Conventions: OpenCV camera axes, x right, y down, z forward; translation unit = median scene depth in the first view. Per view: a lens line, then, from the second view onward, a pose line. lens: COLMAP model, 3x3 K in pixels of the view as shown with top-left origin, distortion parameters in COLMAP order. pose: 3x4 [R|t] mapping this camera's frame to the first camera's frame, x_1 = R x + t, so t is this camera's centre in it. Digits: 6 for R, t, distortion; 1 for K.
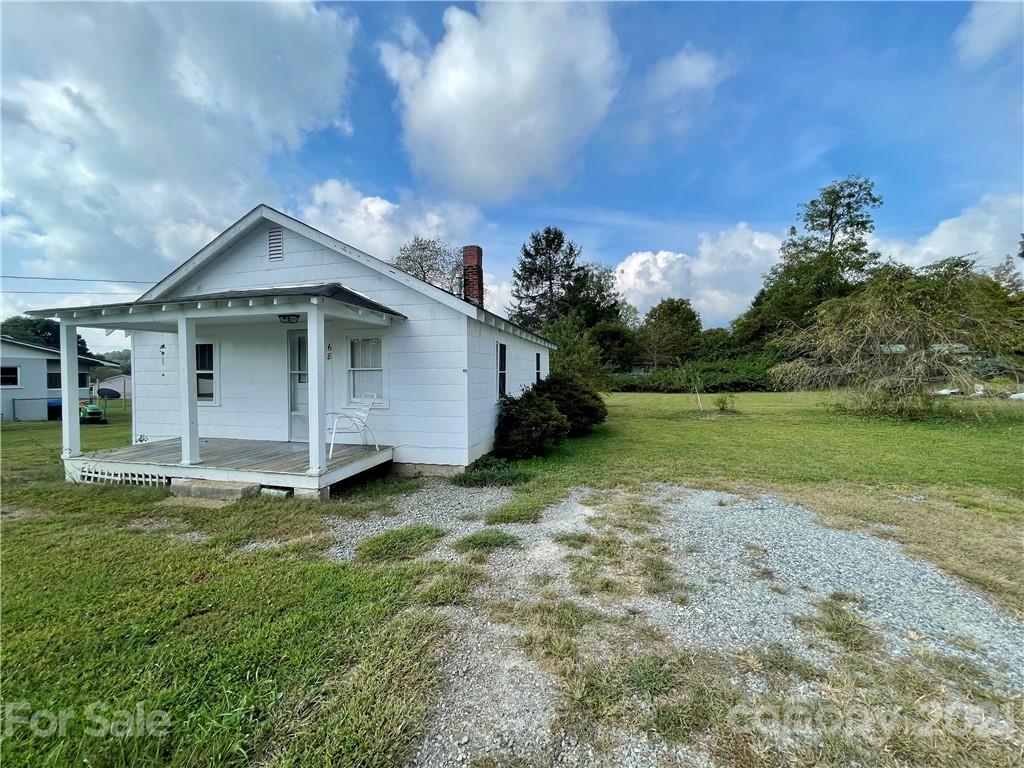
lens RADIAL K [[411.9, 0, 511.1], [0, 411.9, 379.8], [0, 0, 1]] dist [-0.002155, 0.001290]
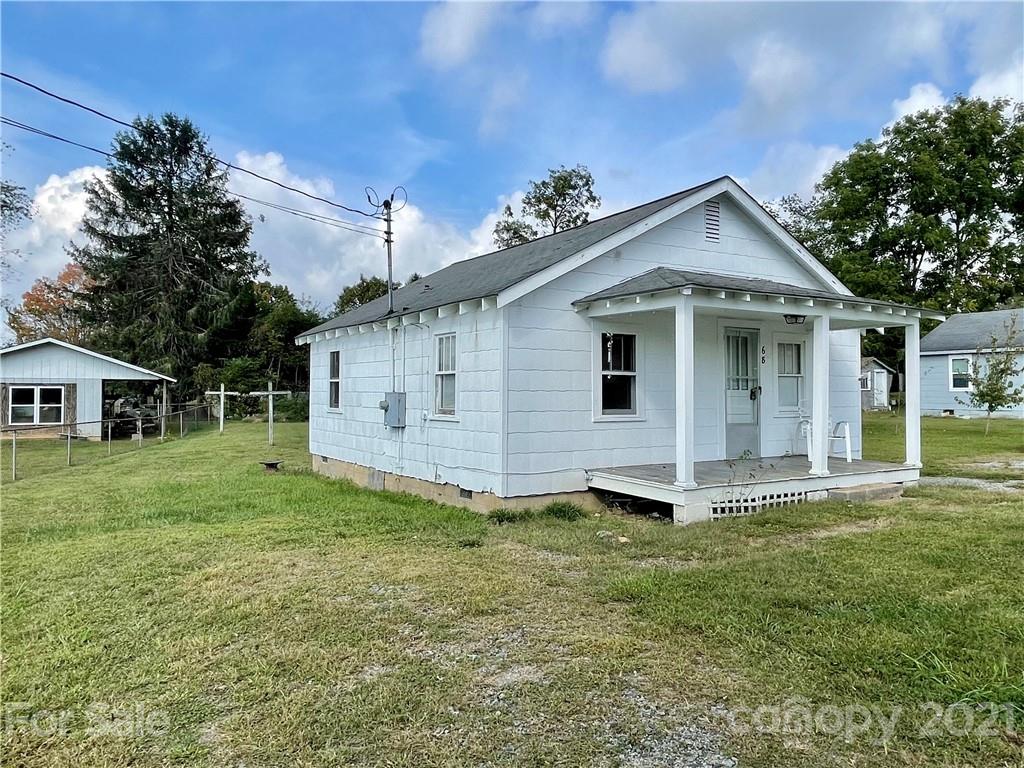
lens RADIAL K [[729.7, 0, 511.4], [0, 729.7, 380.5], [0, 0, 1]] dist [0.029253, -0.048497]
pose [[0.684949, 0.019731, 0.728324, -0.377581], [0.006150, 0.999441, -0.032859, 0.006996], [-0.728565, 0.026986, 0.684445, 0.058684]]
